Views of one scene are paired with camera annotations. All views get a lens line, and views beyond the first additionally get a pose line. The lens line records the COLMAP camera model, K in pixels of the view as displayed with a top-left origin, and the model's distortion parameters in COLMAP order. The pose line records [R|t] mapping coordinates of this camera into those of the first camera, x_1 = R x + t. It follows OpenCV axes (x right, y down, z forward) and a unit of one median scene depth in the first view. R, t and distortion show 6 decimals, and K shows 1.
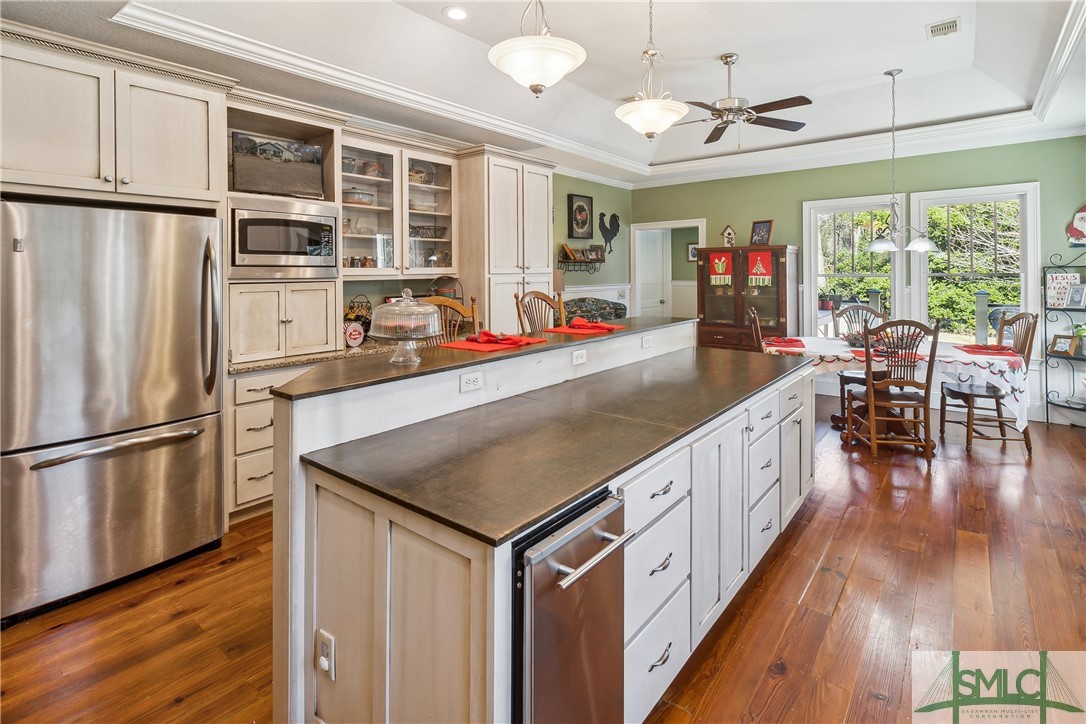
lens RADIAL K [[526.4, 0, 547.2], [0, 526.4, 275.8], [0, 0, 1]] dist [0.003463, -0.000068]
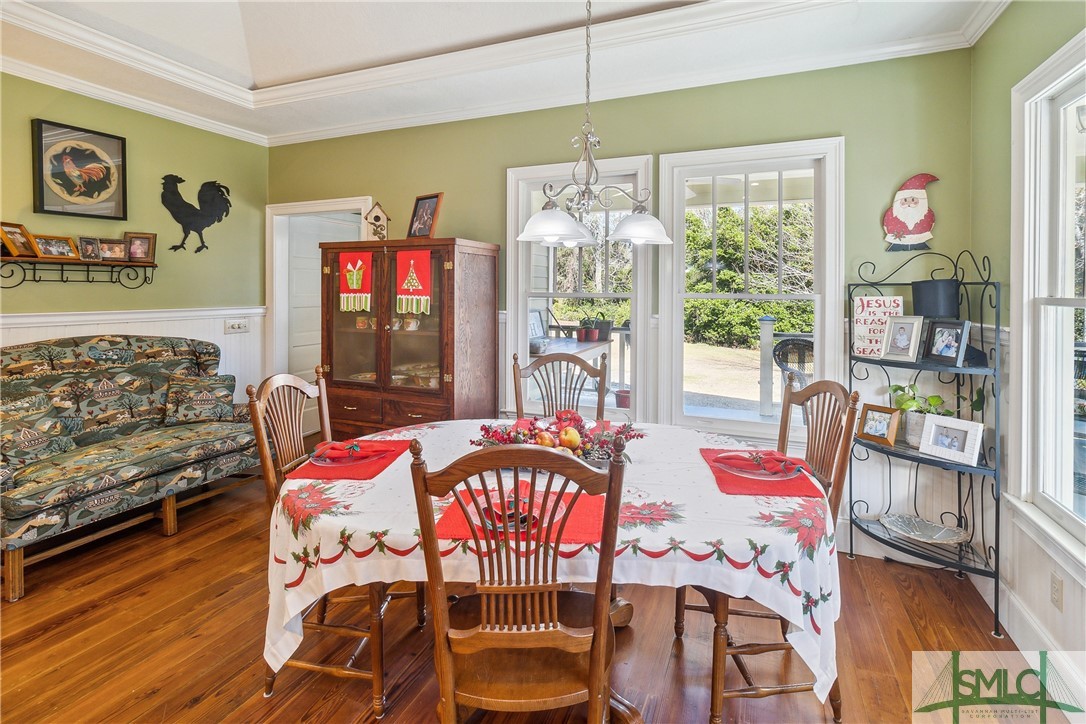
lens RADIAL K [[524.3, 0, 548.7], [0, 524.3, 293.7], [0, 0, 1]] dist [-0.000878, 0.000148]
pose [[0.960633, 0.008839, 0.277680, 0.384304], [-0.009524, 0.999954, 0.001119, -0.003214], [-0.277657, -0.003719, 0.960673, 0.445241]]
